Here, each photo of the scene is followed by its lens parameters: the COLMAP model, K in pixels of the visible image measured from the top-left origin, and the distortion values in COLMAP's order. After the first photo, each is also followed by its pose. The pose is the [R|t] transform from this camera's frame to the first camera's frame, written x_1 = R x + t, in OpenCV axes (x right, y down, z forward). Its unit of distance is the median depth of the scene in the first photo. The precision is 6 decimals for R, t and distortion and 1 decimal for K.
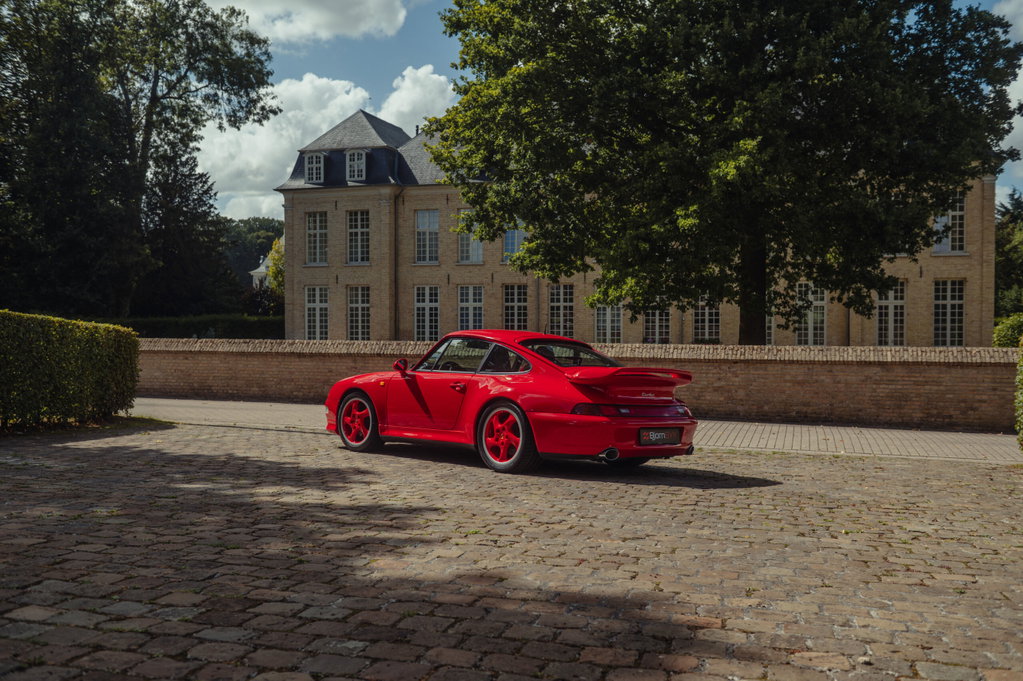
lens RADIAL K [[972.1, 0, 511.5], [0, 972.1, 340.5], [0, 0, 1]] dist [-0.013432, -0.007657]
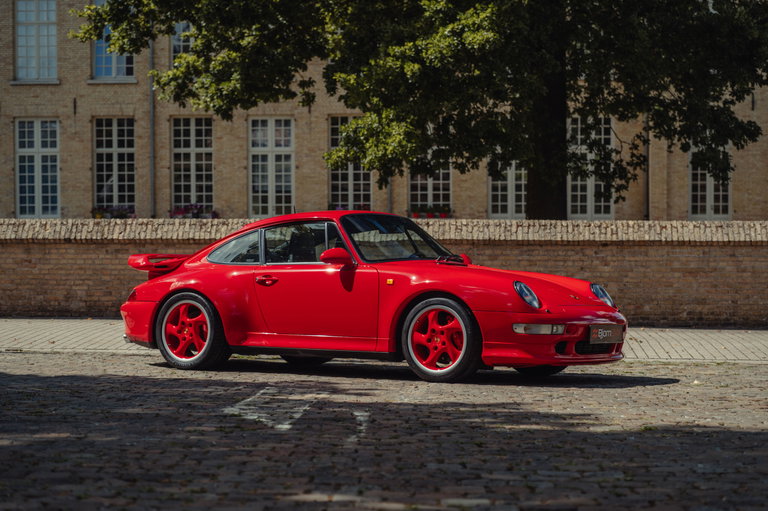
lens RADIAL K [[1721.4, 0, 384.0], [0, 1721.4, 255.5], [0, 0, 1]] dist [-0.164388, 0.030472]
pose [[0.974243, -0.015006, 0.225002, -0.108177], [0.008499, 0.999518, 0.029863, -0.004411], [-0.225342, -0.027181, 0.973901, -0.094342]]
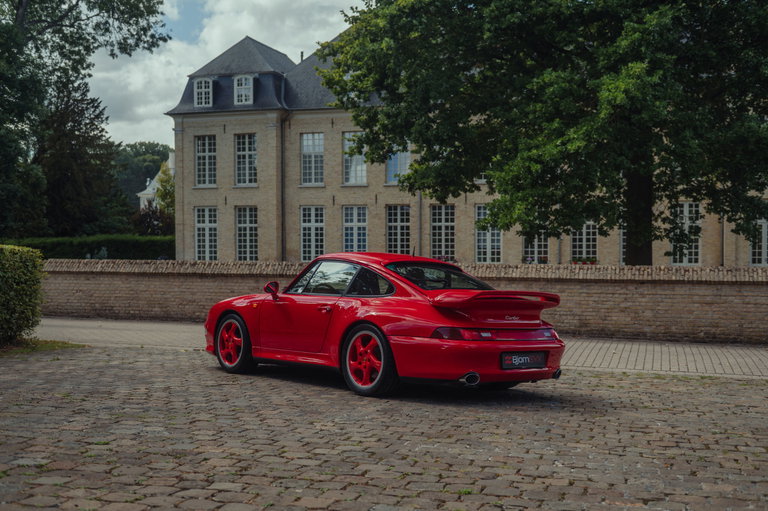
lens RADIAL K [[920.5, 0, 384.0], [0, 920.5, 255.5], [0, 0, 1]] dist [-0.007626, 0.031182]
pose [[0.999999, -0.001039, 0.000737, -0.018136], [0.001042, 0.999994, -0.003179, -0.001472], [-0.000734, 0.003180, 0.999995, 0.030220]]
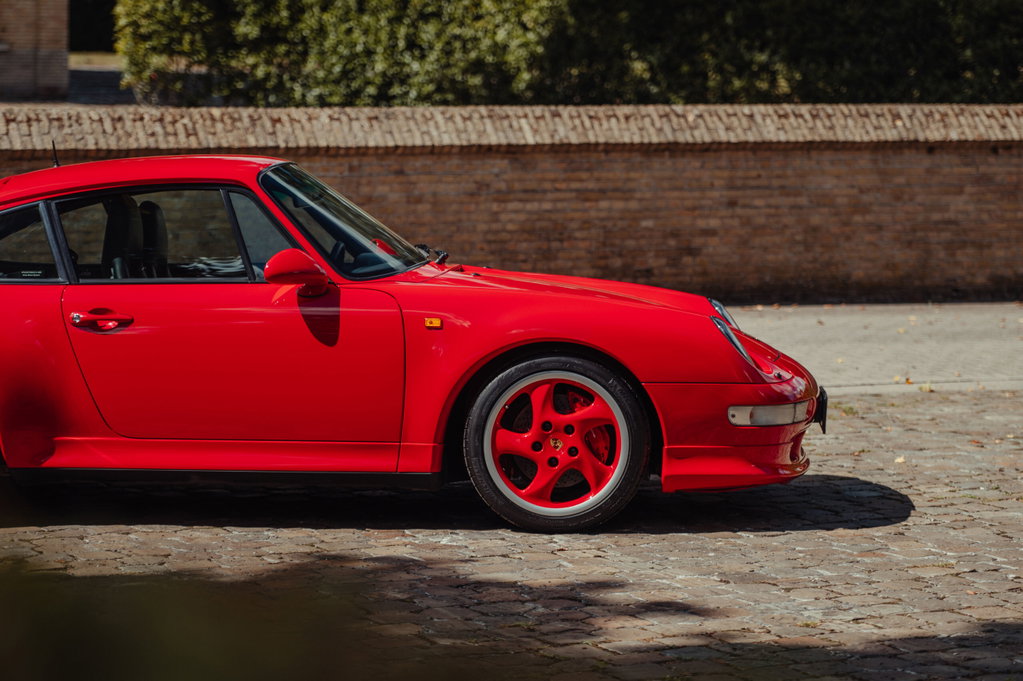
lens RADIAL K [[2962.8, 0, 511.5], [0, 2962.8, 340.5], [0, 0, 1]] dist [-0.156904, 1.438081]
pose [[0.733487, -0.077098, 0.675316, -0.225523], [-0.007016, 0.992634, 0.120945, -0.022990], [-0.679667, -0.093450, 0.727544, 0.051835]]
